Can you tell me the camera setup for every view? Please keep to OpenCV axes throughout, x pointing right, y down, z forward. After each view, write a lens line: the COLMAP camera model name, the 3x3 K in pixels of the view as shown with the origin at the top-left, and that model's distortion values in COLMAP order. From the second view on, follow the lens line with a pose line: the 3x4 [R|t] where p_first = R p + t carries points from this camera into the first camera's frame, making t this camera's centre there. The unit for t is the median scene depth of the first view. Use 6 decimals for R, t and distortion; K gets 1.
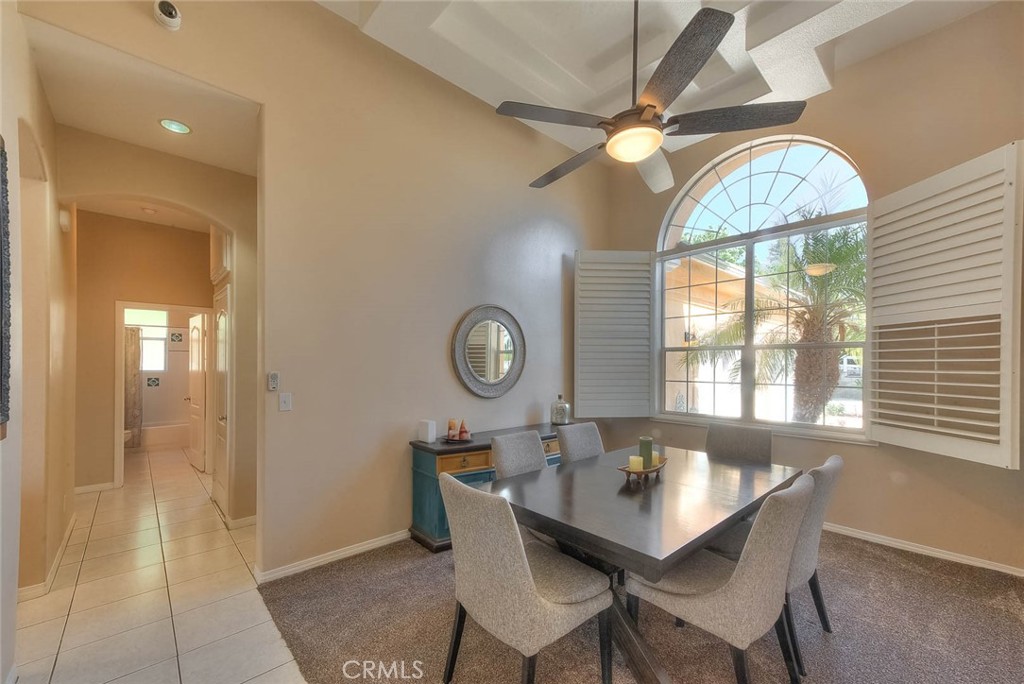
lens RADIAL K [[403.6, 0, 506.4], [0, 403.6, 361.7], [0, 0, 1]] dist [0.025560, -0.000725]
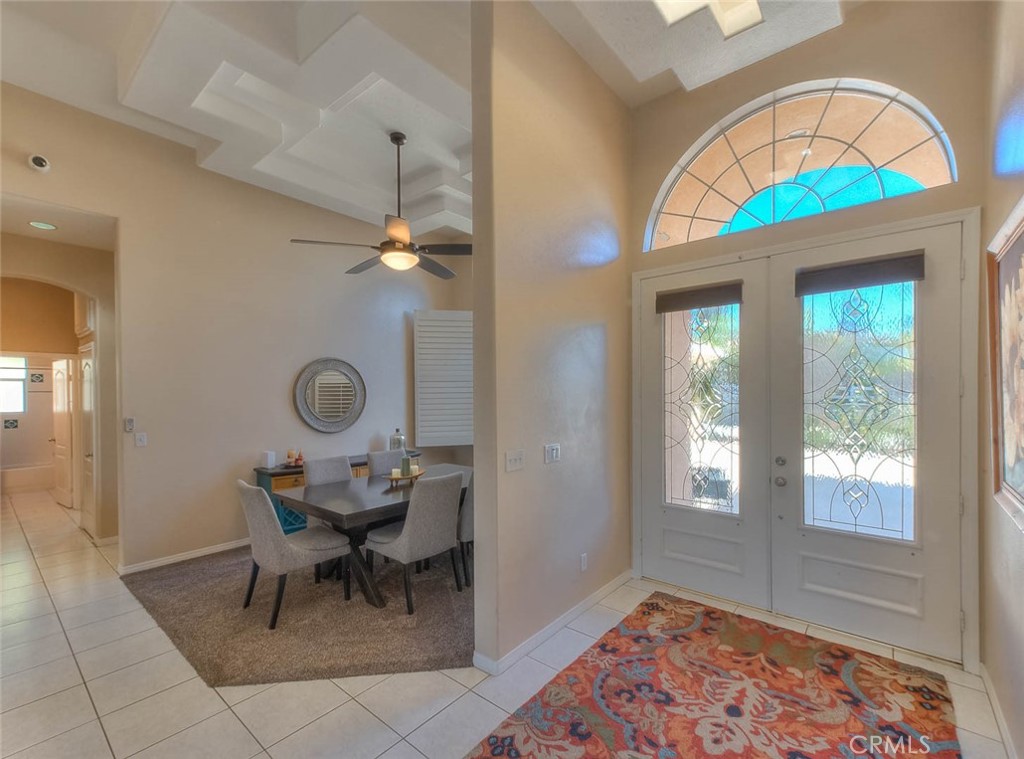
lens RADIAL K [[446.2, 0, 513.7], [0, 446.2, 394.7], [0, 0, 1]] dist [0.013903, -0.000249]
pose [[0.989837, -0.011397, 0.141747, 0.317783], [0.010158, 0.999904, 0.009465, -0.033959], [-0.141842, -0.007929, 0.989858, -0.436856]]
